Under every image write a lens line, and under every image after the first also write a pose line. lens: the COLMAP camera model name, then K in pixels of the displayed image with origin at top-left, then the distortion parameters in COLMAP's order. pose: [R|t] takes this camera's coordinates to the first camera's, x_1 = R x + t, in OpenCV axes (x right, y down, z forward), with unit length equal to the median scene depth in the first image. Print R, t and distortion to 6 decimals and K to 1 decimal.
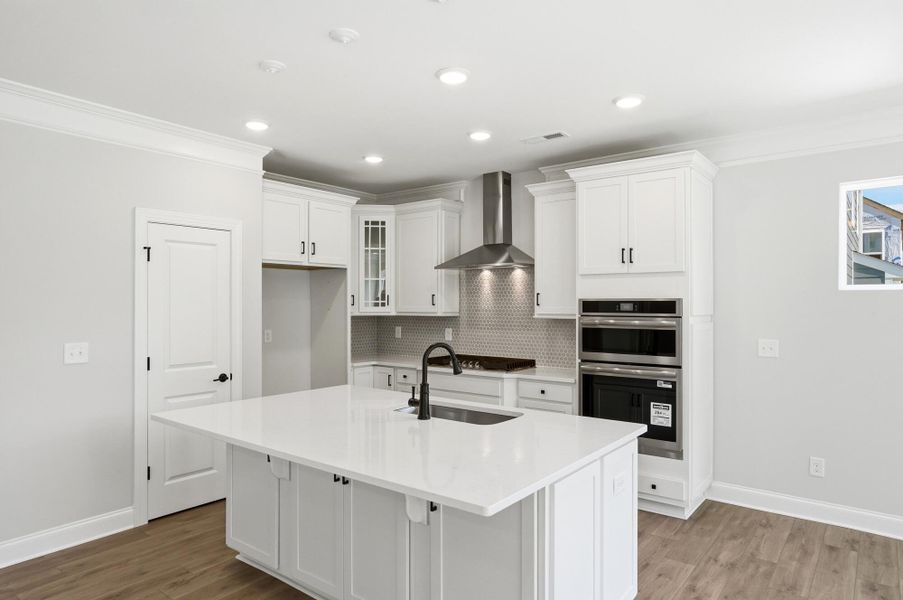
lens RADIAL K [[578.6, 0, 446.9], [0, 578.6, 299.0], [0, 0, 1]] dist [-0.000969, -0.000689]
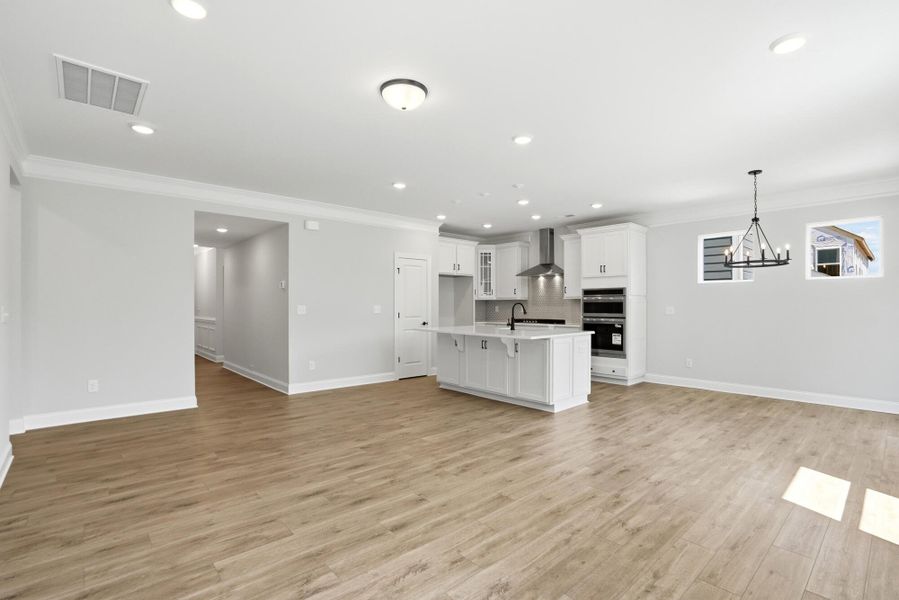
lens RADIAL K [[418.7, 0, 462.9], [0, 418.7, 304.2], [0, 0, 1]] dist [-0.035524, 0.001060]
pose [[0.989741, -0.001886, -0.142862, 0.005903], [0.003301, 0.999948, 0.009671, 0.037012], [0.142836, -0.010043, 0.989695, -0.563785]]
